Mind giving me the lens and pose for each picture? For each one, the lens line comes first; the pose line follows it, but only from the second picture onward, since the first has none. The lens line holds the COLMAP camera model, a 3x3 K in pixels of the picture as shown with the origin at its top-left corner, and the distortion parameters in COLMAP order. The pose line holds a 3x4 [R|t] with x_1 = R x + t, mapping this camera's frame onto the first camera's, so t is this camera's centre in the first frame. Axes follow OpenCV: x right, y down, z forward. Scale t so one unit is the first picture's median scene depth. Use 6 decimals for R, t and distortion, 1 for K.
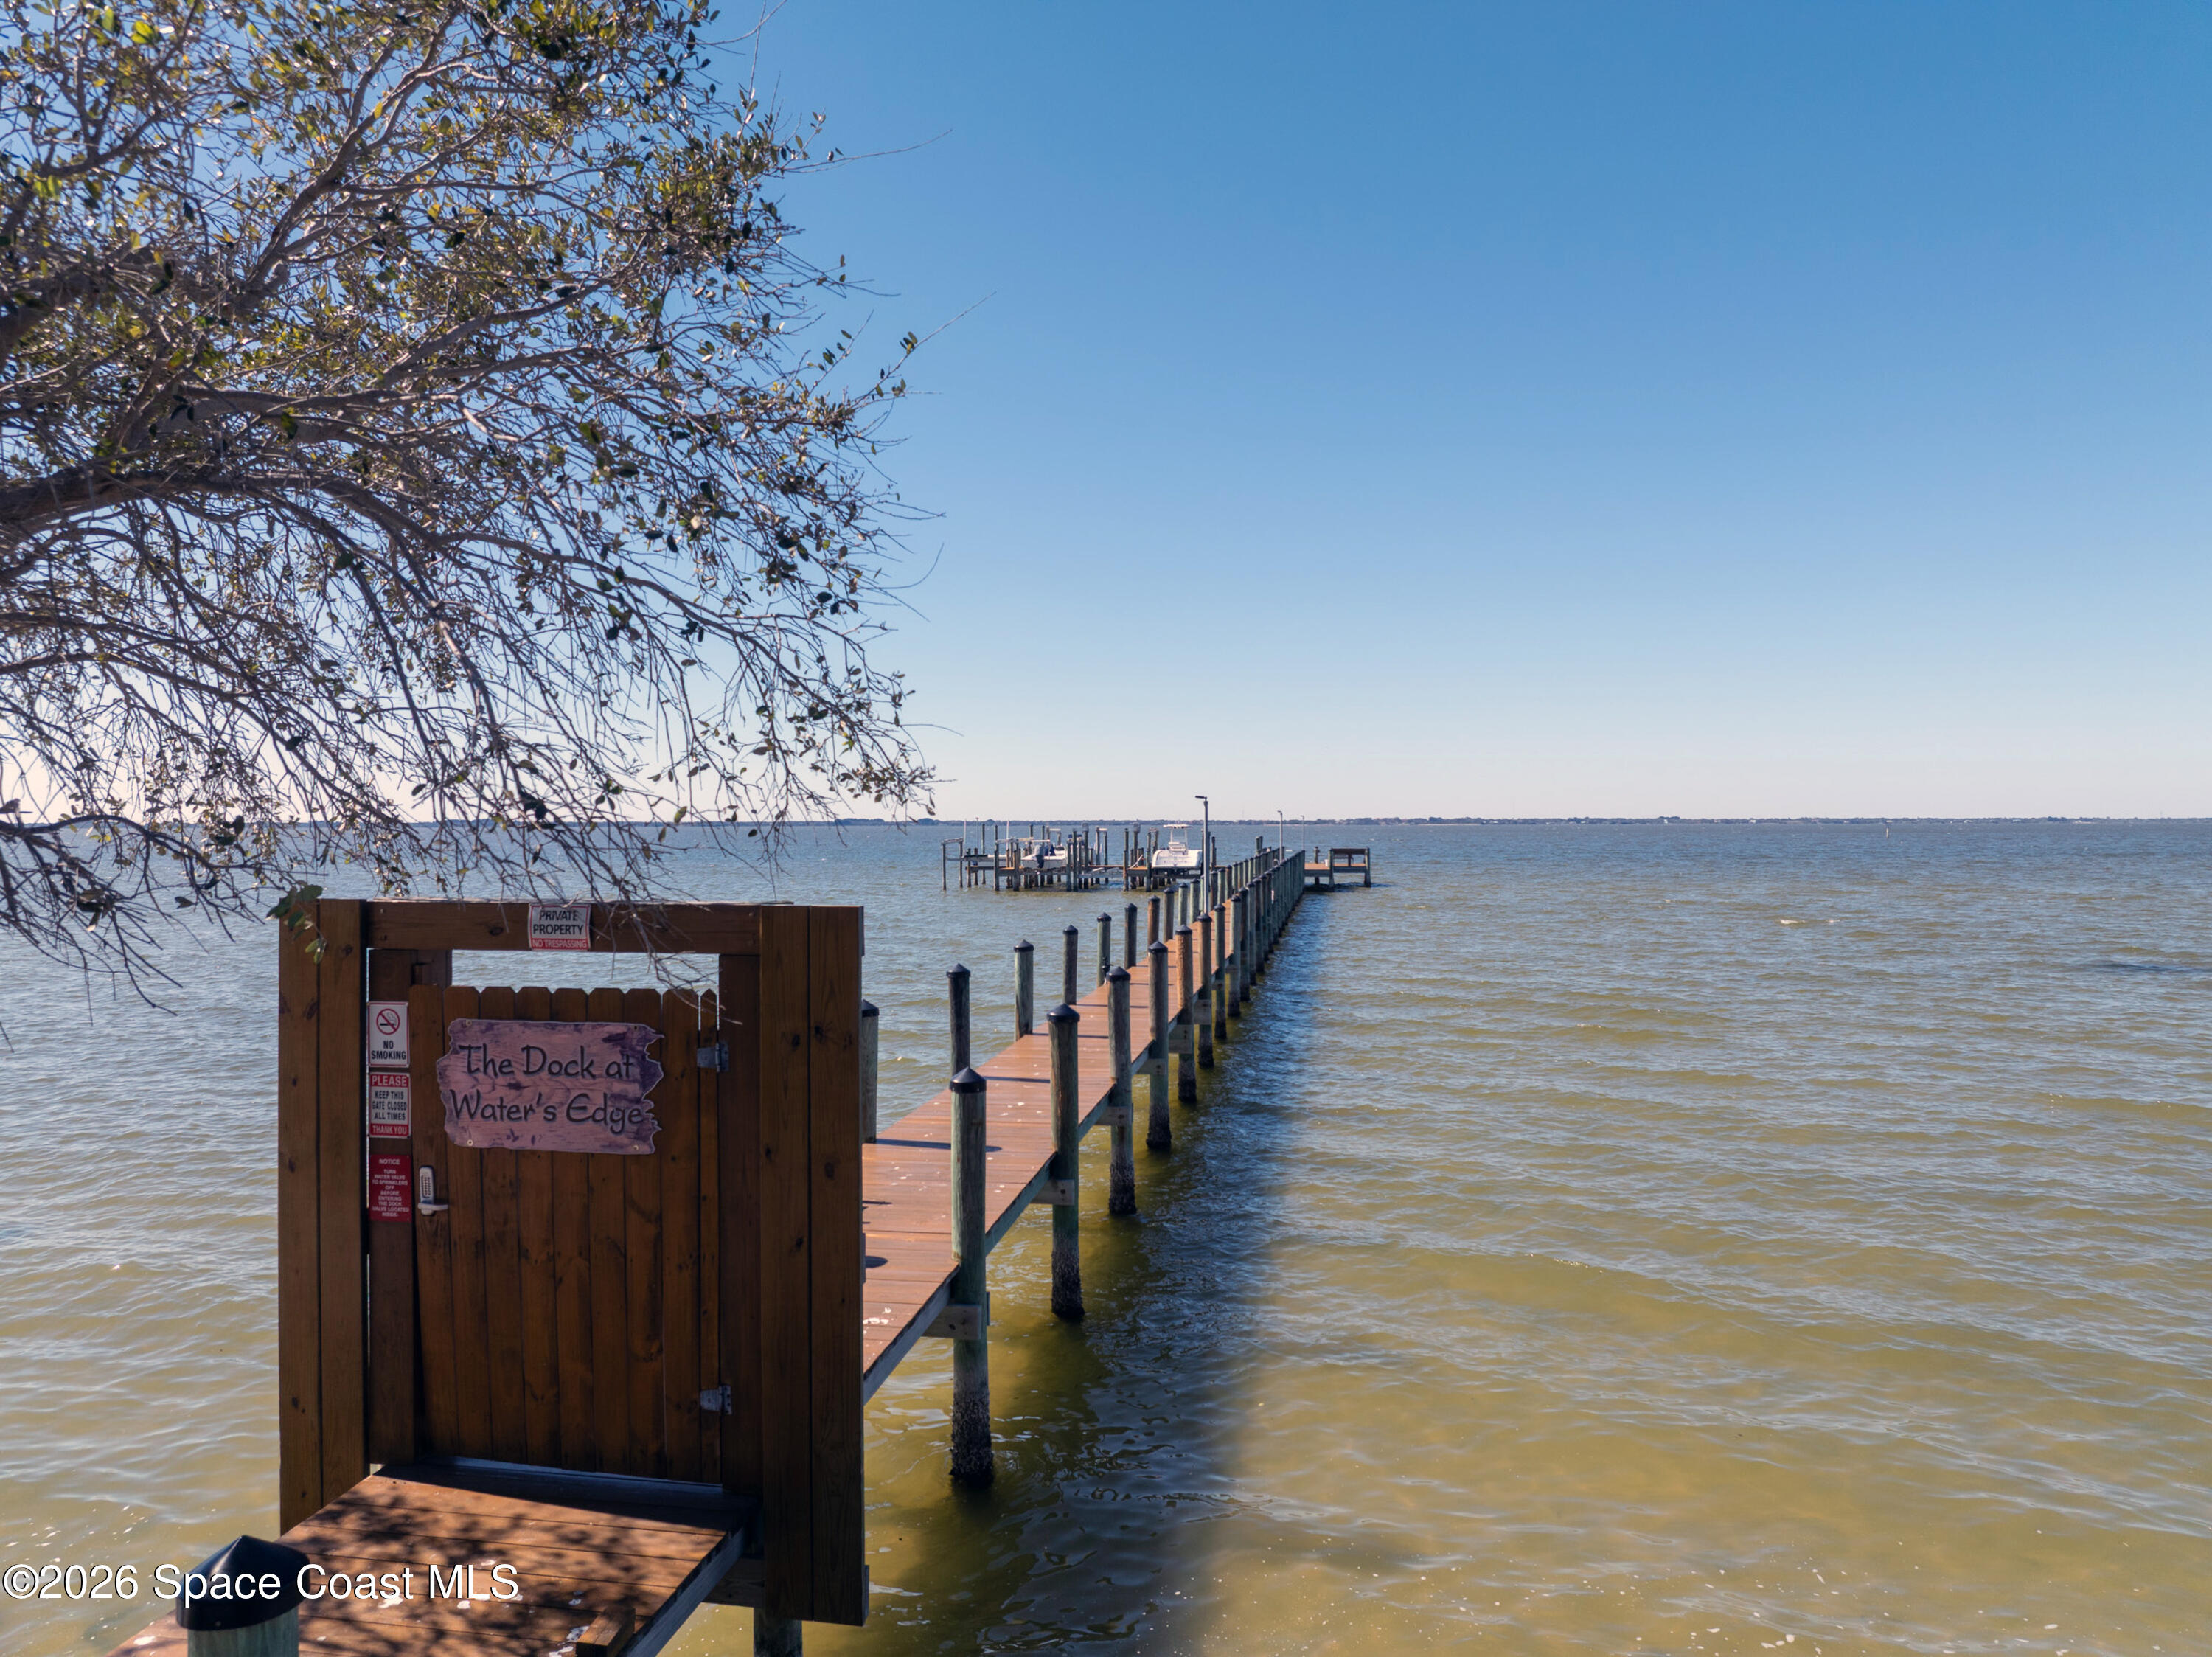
lens RADIAL K [[1562.3, 0, 1106.0], [0, 1562.3, 828.5], [0, 0, 1]] dist [-0.040029, -0.002694]
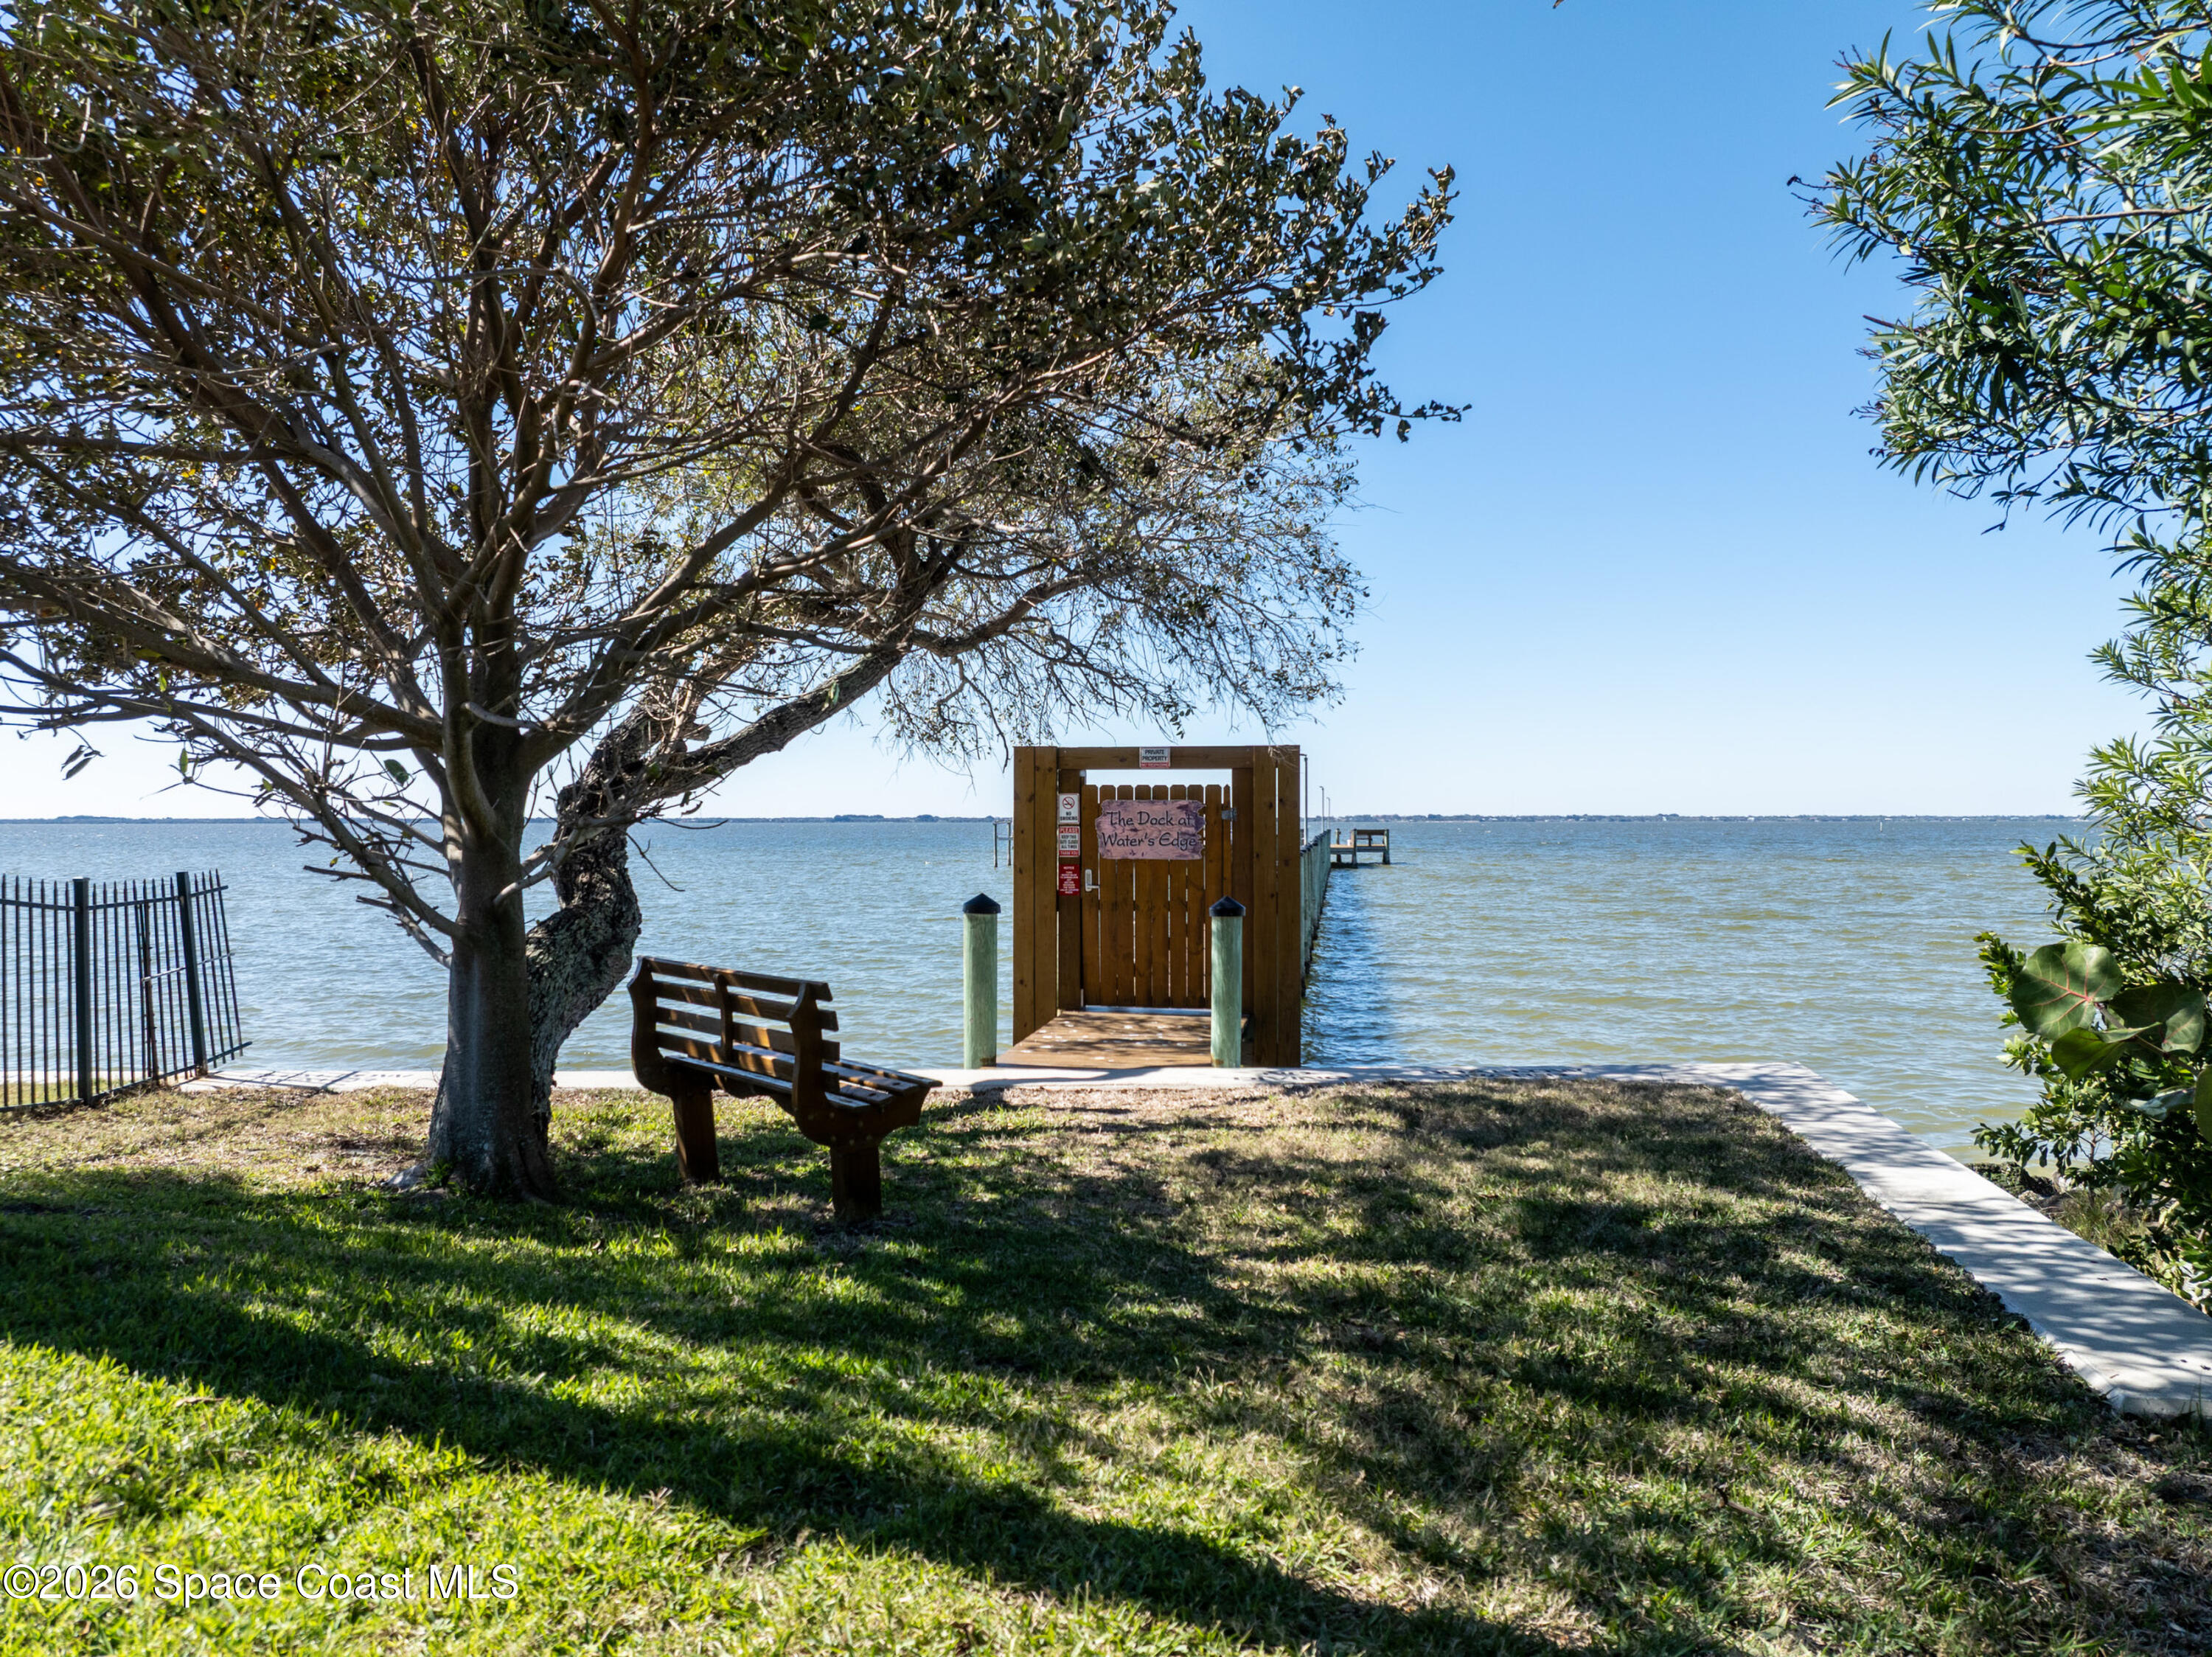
lens RADIAL K [[1562.3, 0, 1106.0], [0, 1562.3, 828.5], [0, 0, 1]] dist [-0.040029, -0.002694]
pose [[0.999998, 0.001718, 0.001277, -0.414733], [-0.001721, 0.999996, 0.002060, 0.155980], [-0.001273, -0.002062, 0.999997, -1.186382]]
